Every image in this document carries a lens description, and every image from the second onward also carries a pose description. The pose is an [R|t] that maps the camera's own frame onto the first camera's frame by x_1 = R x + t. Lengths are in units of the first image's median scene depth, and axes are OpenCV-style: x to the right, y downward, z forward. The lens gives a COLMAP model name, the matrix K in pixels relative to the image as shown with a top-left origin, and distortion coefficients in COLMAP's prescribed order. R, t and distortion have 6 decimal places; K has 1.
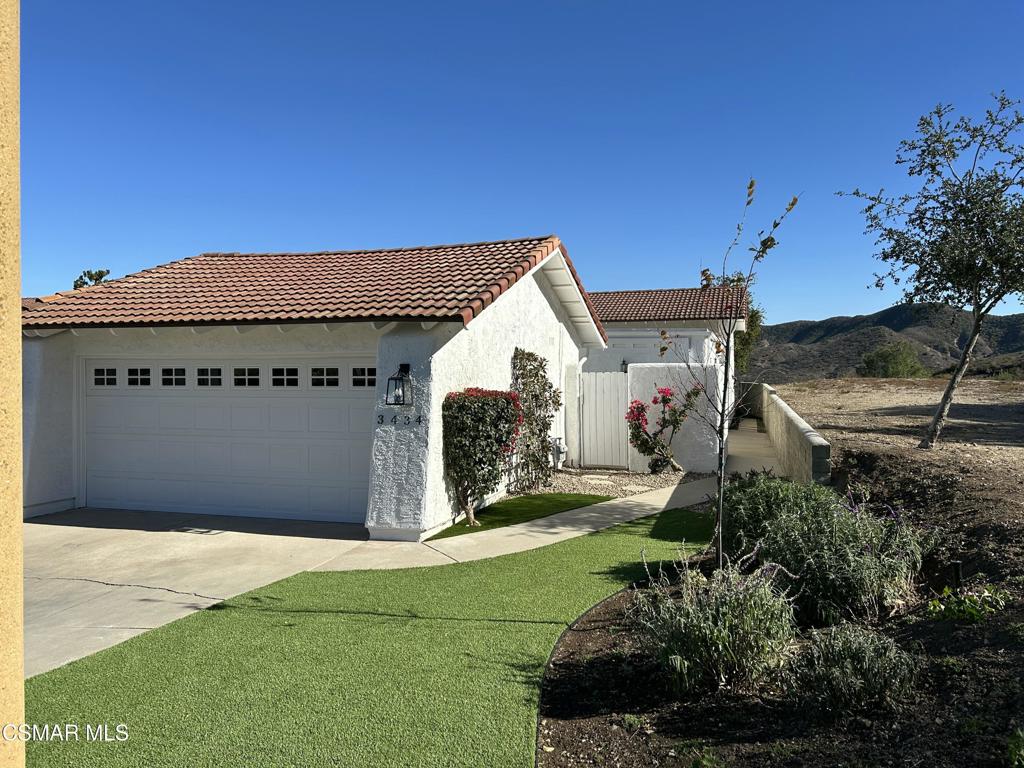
lens RADIAL K [[766.6, 0, 513.0], [0, 766.6, 378.8], [0, 0, 1]] dist [0.082833, -0.098236]
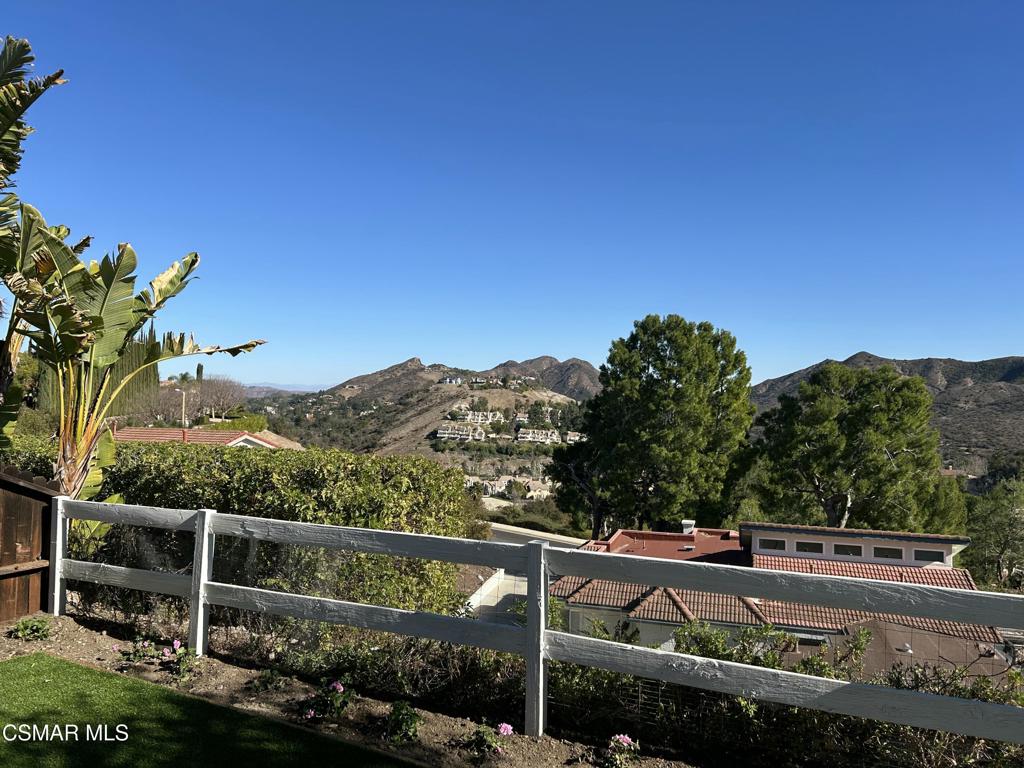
lens RADIAL K [[766.6, 0, 505.2], [0, 766.6, 377.5], [0, 0, 1]] dist [0.082833, -0.098236]
pose [[0.975731, 0.011542, -0.218667, 0.539421], [-0.021622, 0.998808, -0.043760, -0.015054], [0.217901, 0.047426, 0.974818, 2.481971]]
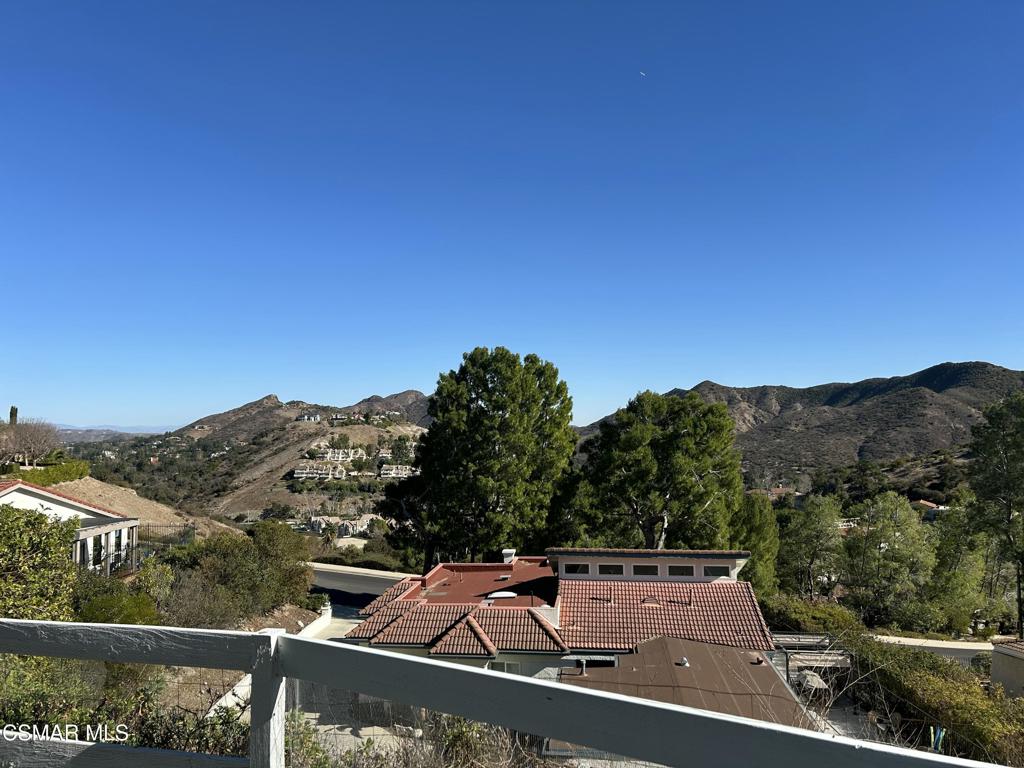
lens RADIAL K [[766.6, 0, 507.5], [0, 766.6, 384.8], [0, 0, 1]] dist [0.082833, -0.098236]
pose [[0.998973, -0.014065, -0.043072, 0.728775], [0.010619, 0.996801, -0.079217, -0.013114], [0.044048, 0.078678, 0.995926, 2.533912]]
